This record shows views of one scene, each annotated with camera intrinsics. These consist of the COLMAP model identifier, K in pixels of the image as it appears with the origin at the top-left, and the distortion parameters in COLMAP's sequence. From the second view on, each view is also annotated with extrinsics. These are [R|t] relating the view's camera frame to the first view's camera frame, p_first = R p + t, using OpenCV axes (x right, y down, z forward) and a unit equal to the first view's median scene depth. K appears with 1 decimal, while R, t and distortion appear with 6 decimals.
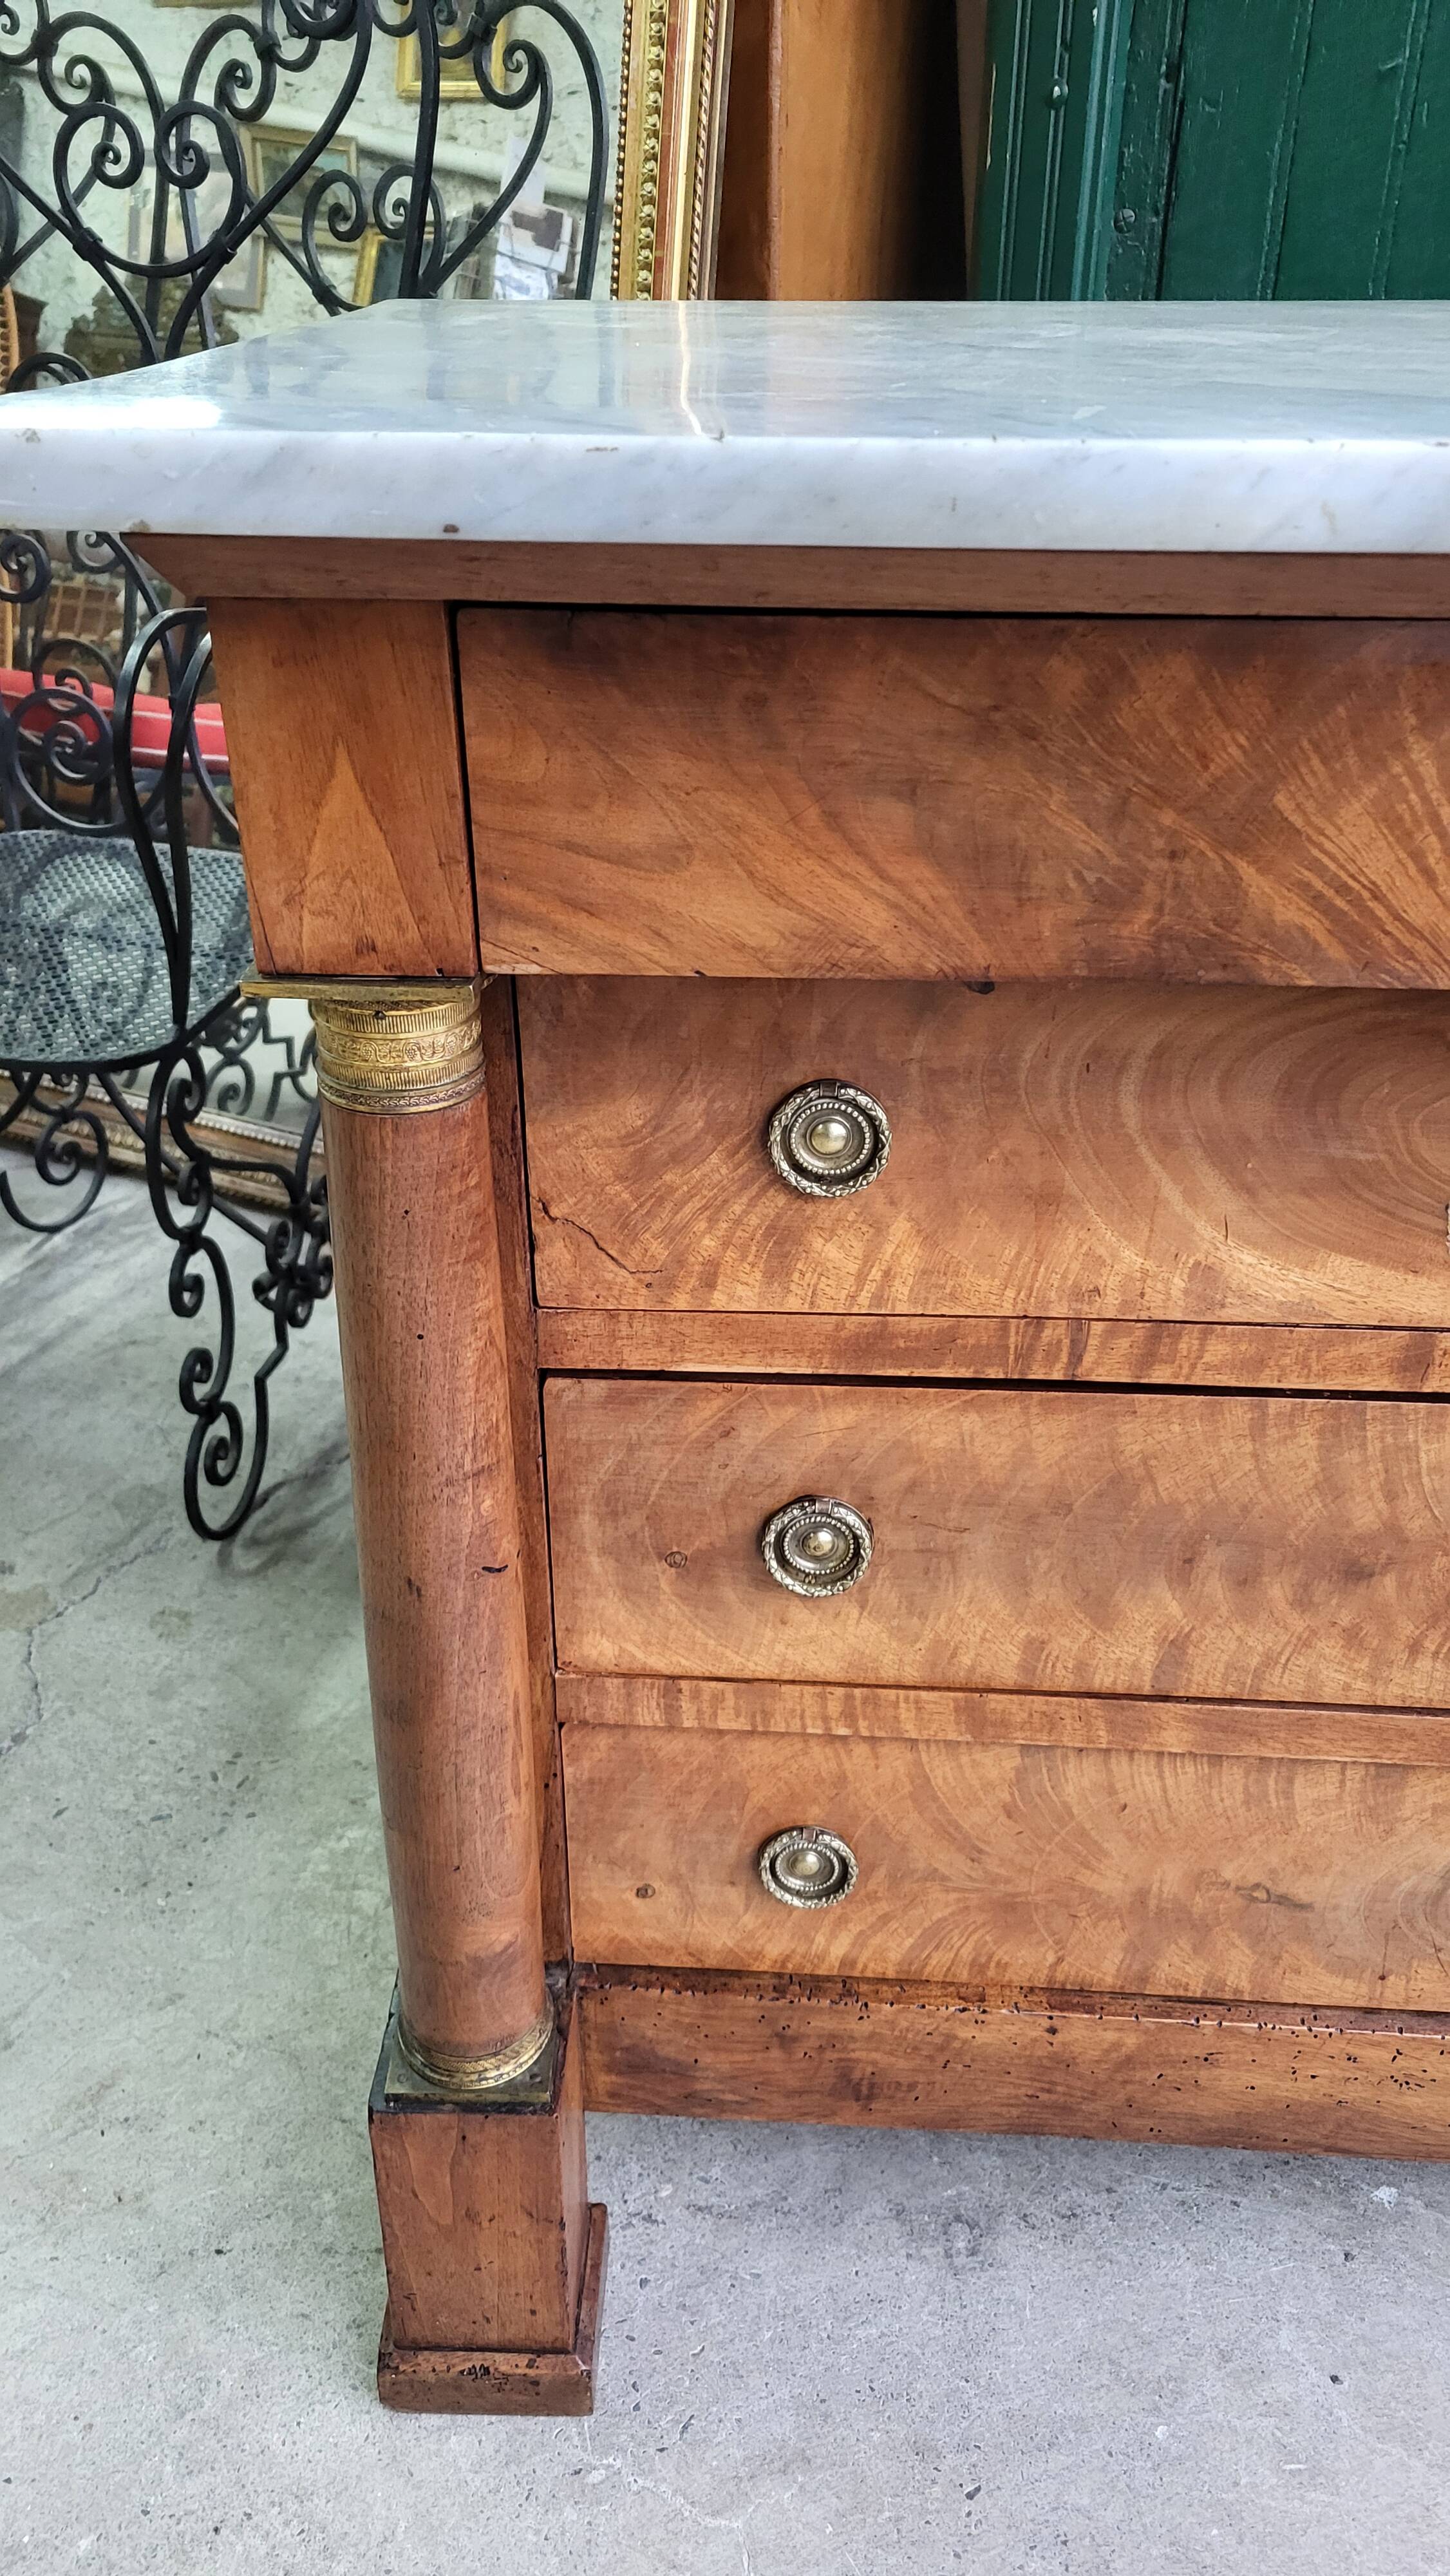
lens RADIAL K [[1969.8, 0, 715.5], [0, 1969.8, 1315.4], [0, 0, 1]] dist [0.044717, -0.026349]
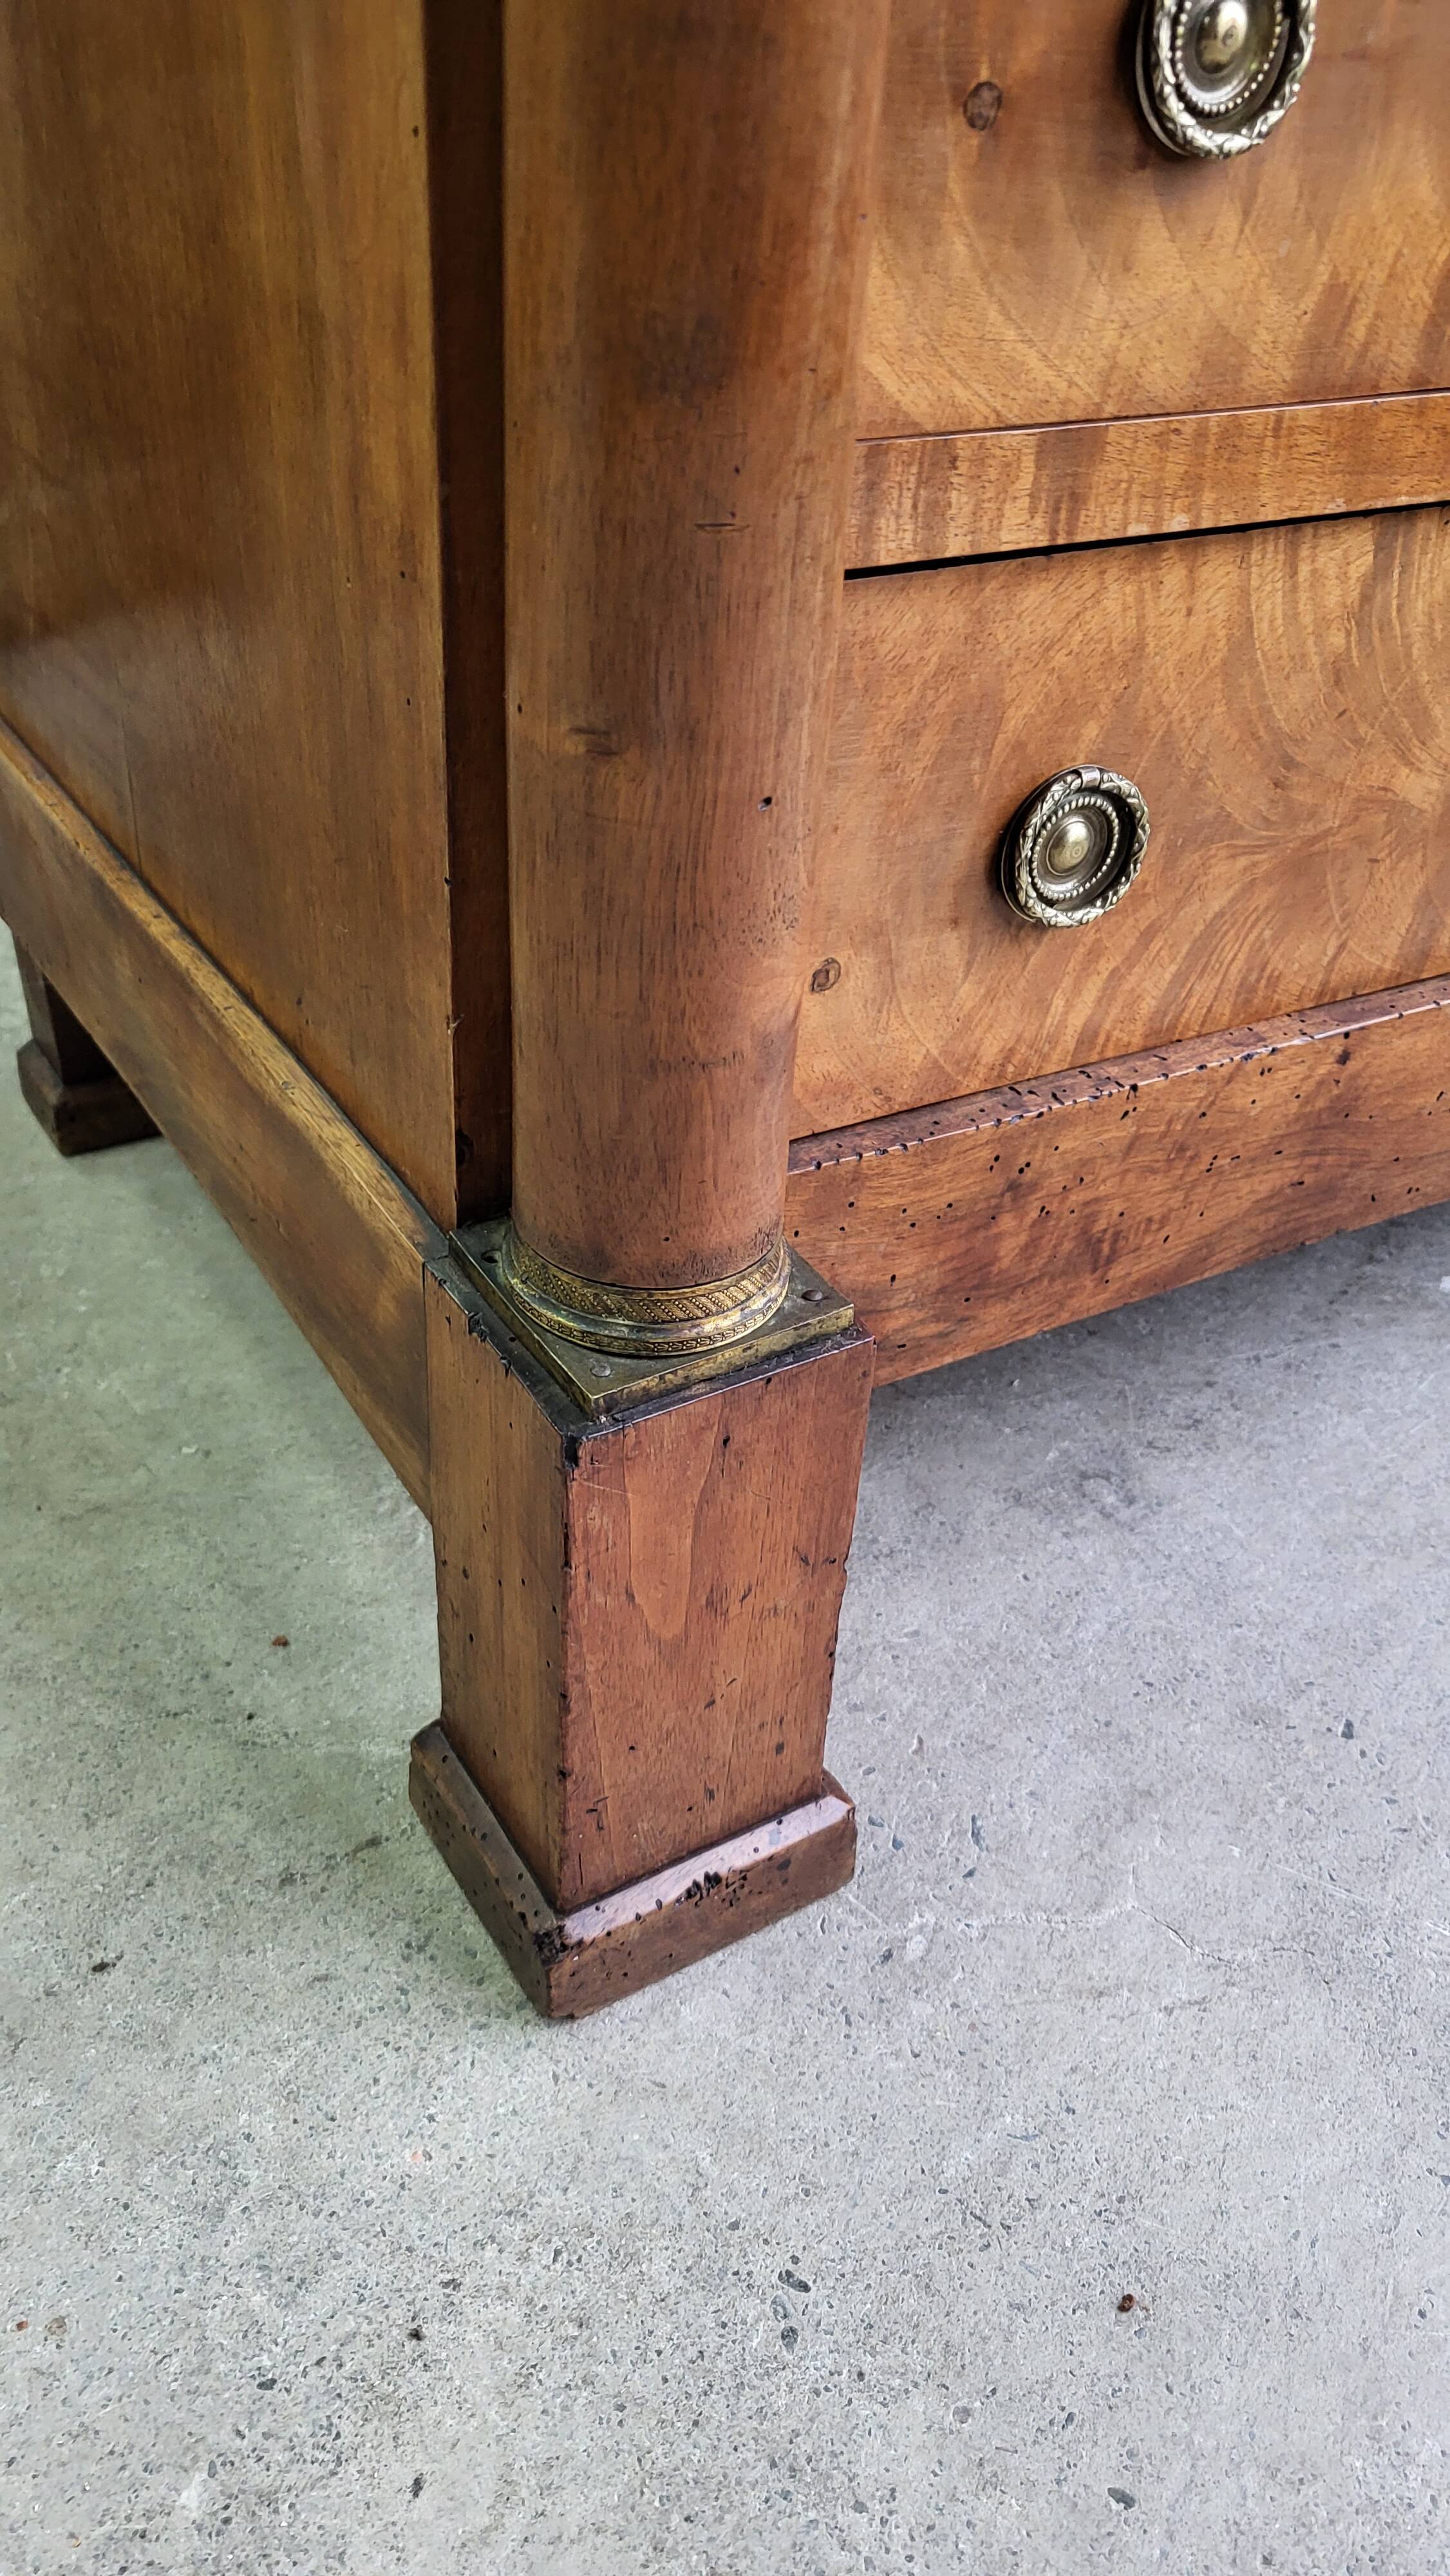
lens RADIAL K [[1969.8, 0, 716.1], [0, 1969.8, 1320.7], [0, 0, 1]] dist [0.044717, -0.026349]
pose [[0.835902, -0.294618, 0.463107, -0.351381], [0.230694, 0.954172, 0.190623, 0.269155], [-0.498045, -0.052506, 0.865560, 0.518413]]
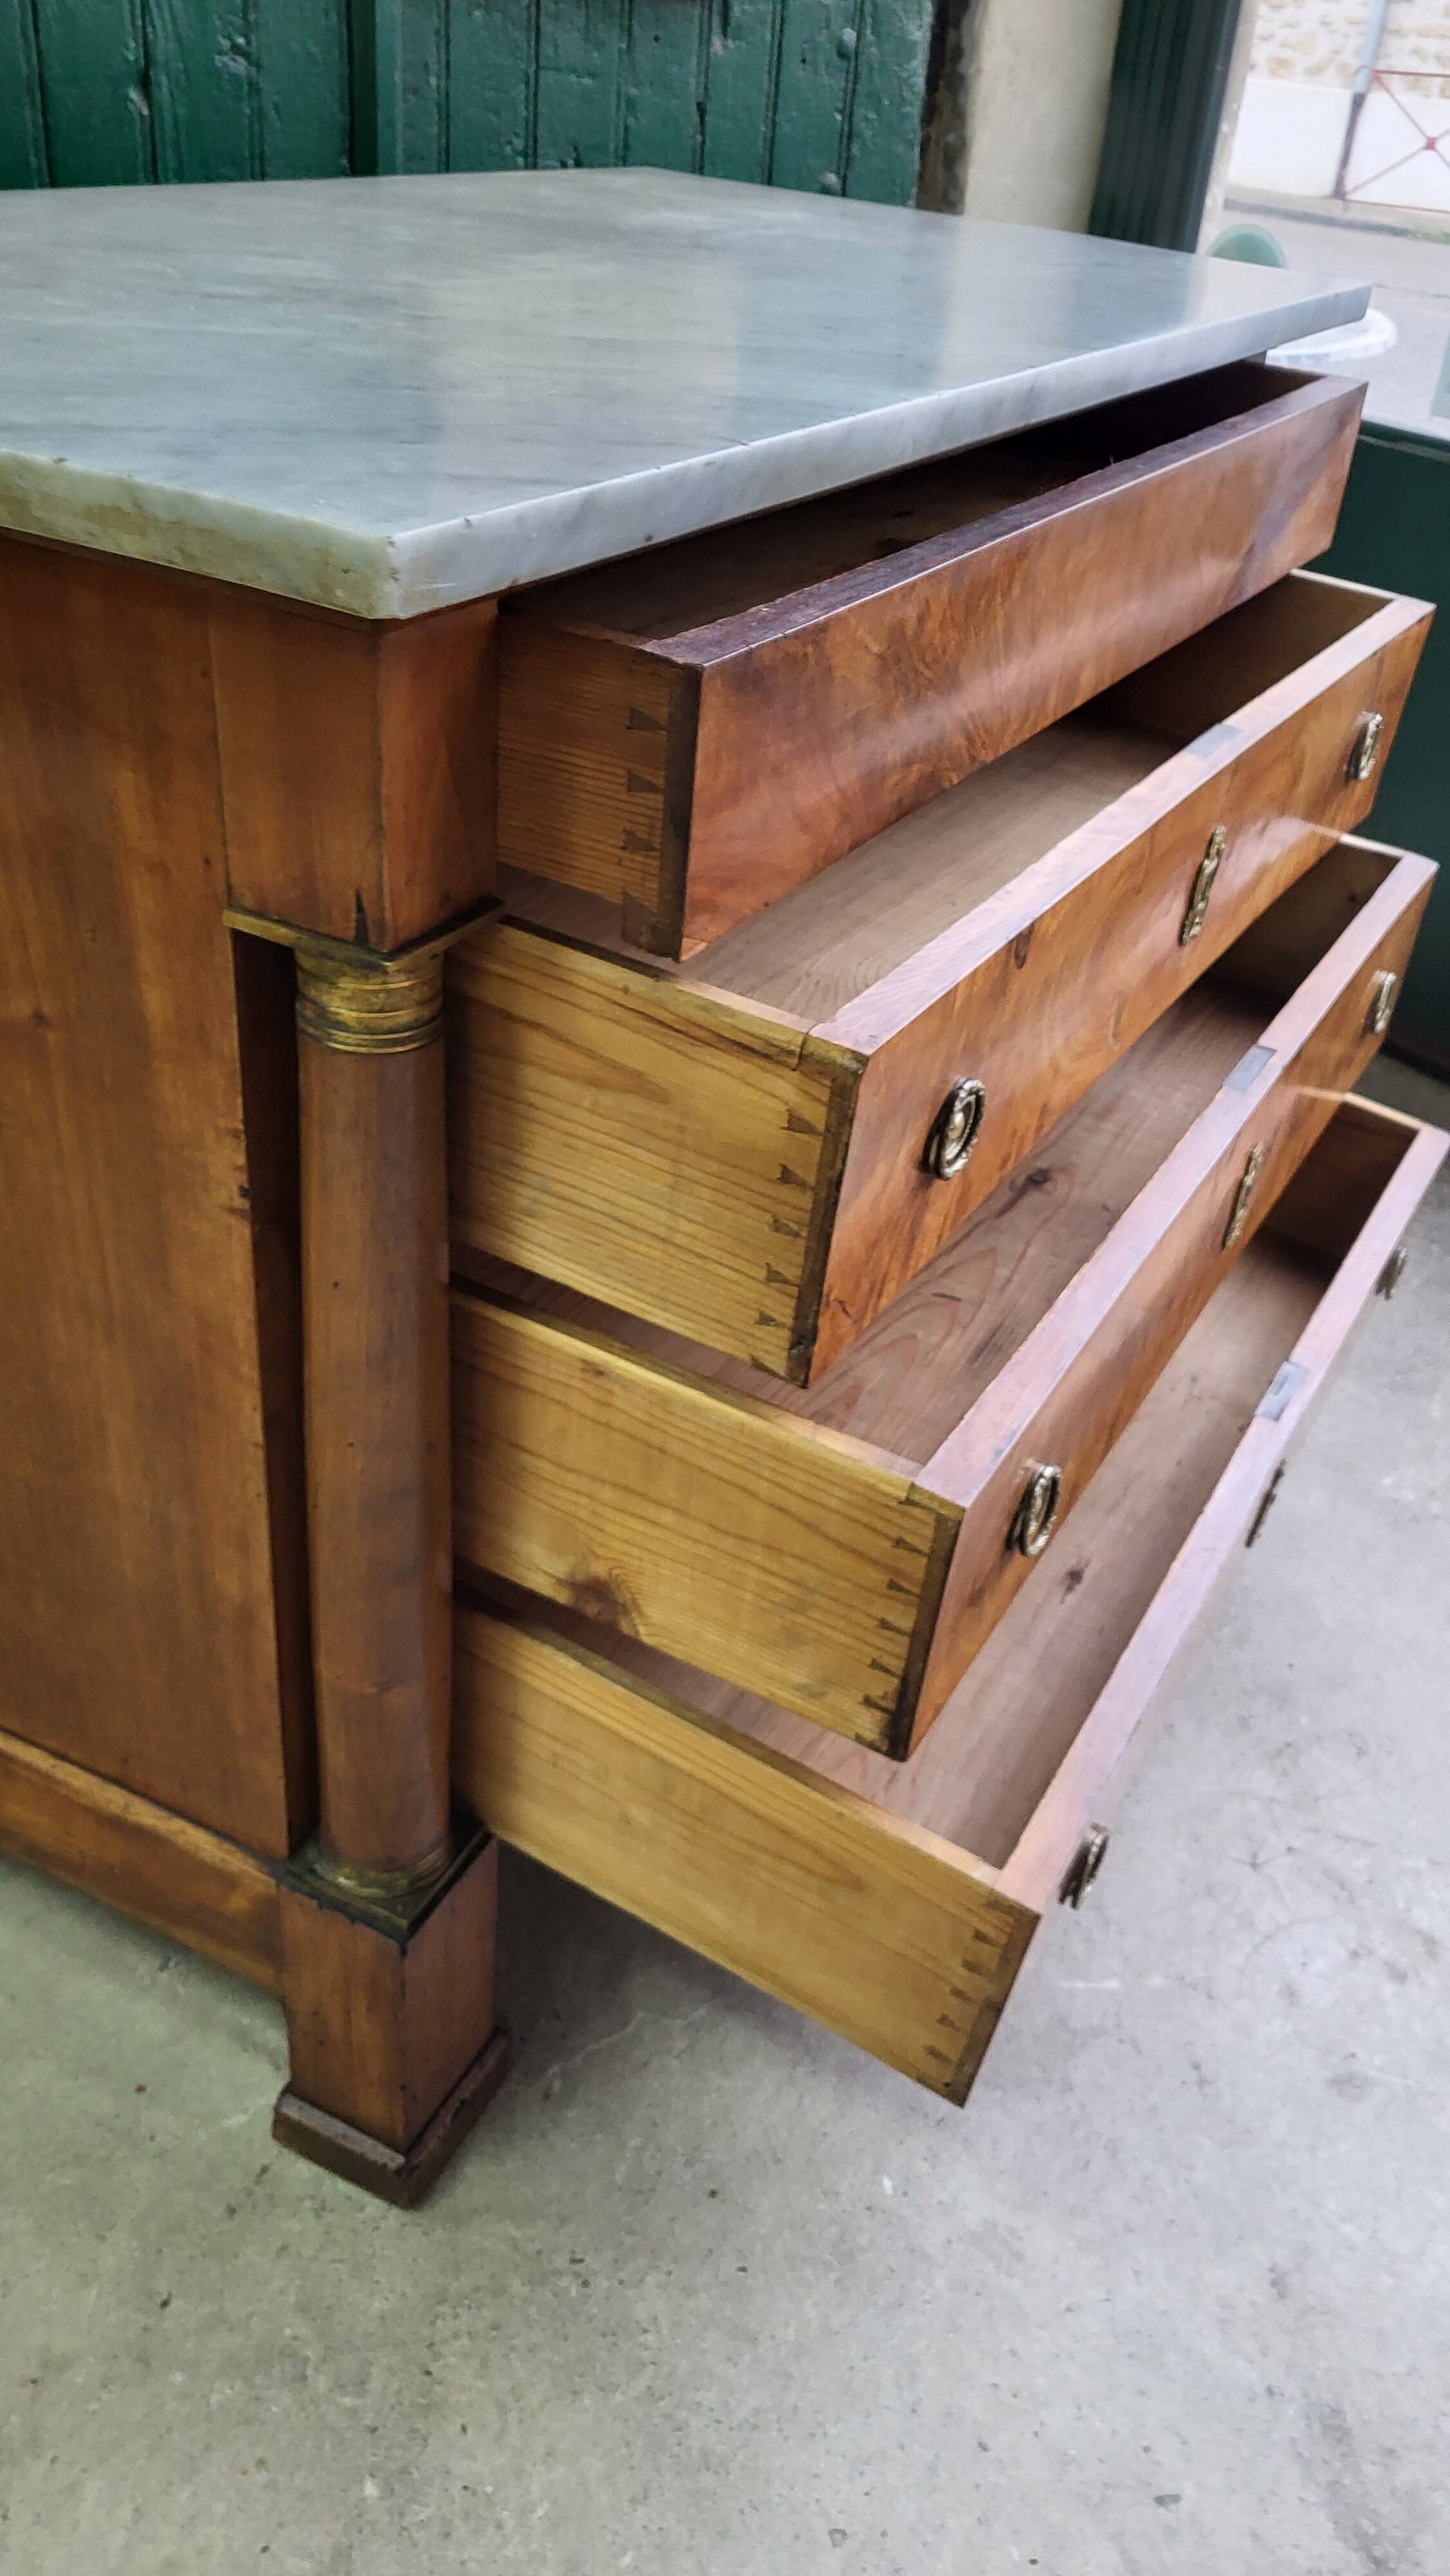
lens RADIAL K [[1969.8, 0, 774.4], [0, 1969.8, 1329.4], [0, 0, 1]] dist [0.044717, -0.026349]
pose [[0.404540, -0.479309, 0.778852, -0.759650], [0.371963, 0.864260, 0.338671, -0.195571], [-0.835458, 0.152698, 0.527913, 0.169776]]
